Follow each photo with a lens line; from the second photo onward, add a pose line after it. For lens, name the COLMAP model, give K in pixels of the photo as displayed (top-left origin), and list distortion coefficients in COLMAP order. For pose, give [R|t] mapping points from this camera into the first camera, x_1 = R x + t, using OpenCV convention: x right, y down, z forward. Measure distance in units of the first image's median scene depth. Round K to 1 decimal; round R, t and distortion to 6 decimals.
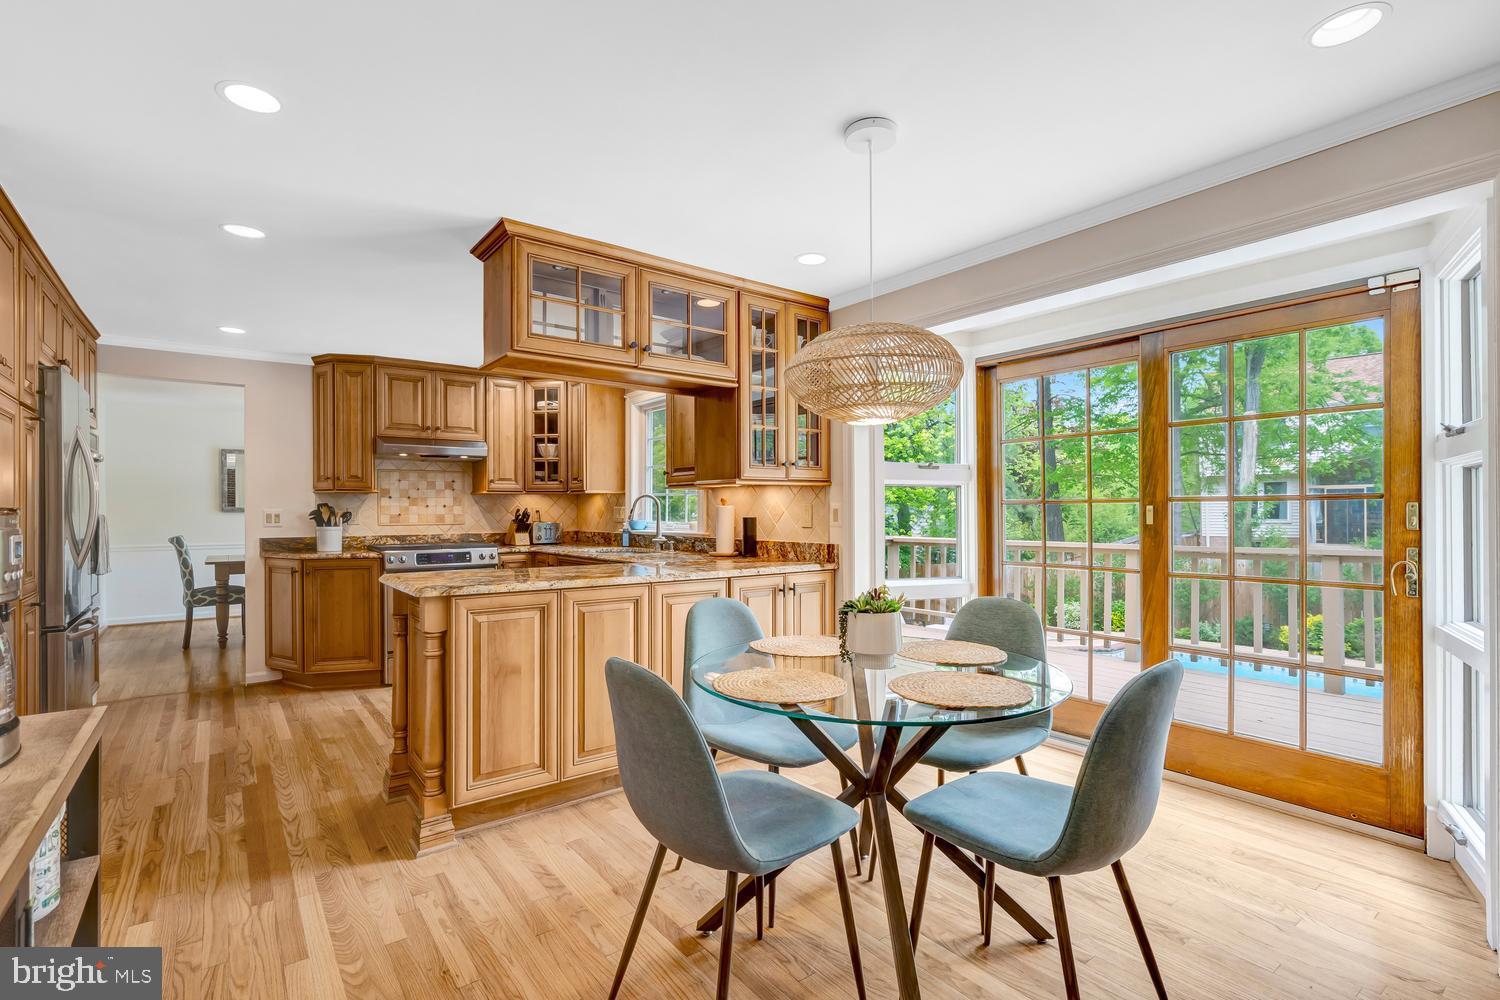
lens RADIAL K [[697.8, 0, 745.0], [0, 697.8, 509.9], [0, 0, 1]] dist [-0.001890, -0.000311]
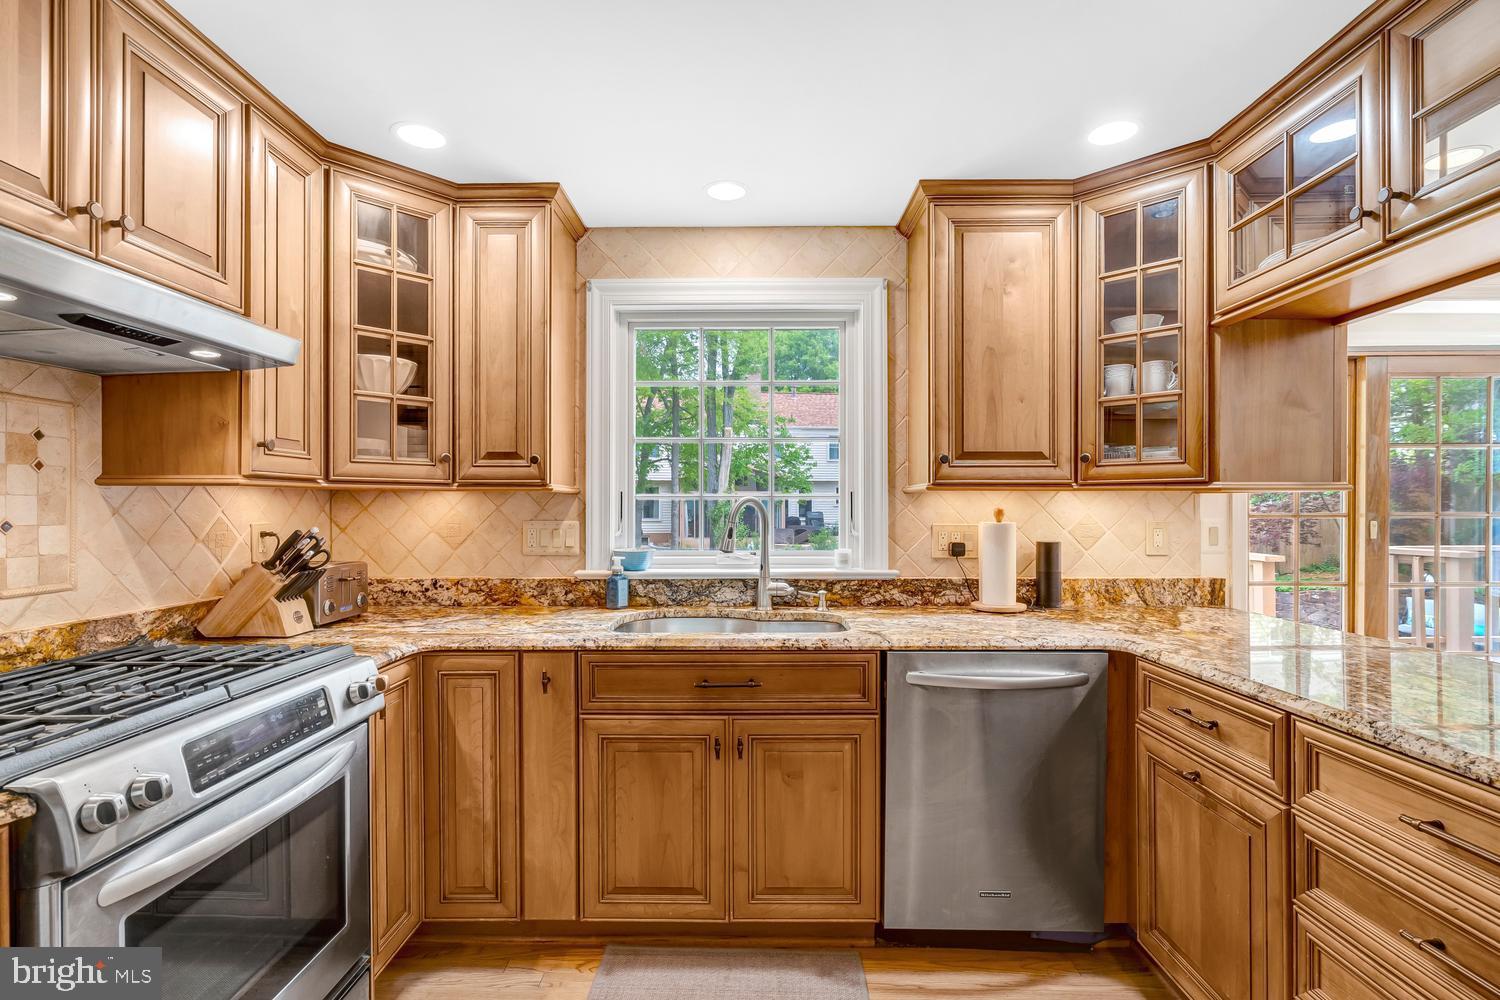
lens RADIAL K [[697.8, 0, 745.0], [0, 697.8, 509.9], [0, 0, 1]] dist [-0.001890, -0.000311]
pose [[0.620421, 0.003088, 0.784263, -0.461521], [0.000314, 0.999991, -0.004186, -0.010509], [-0.784269, 0.002844, 0.620414, 0.615638]]
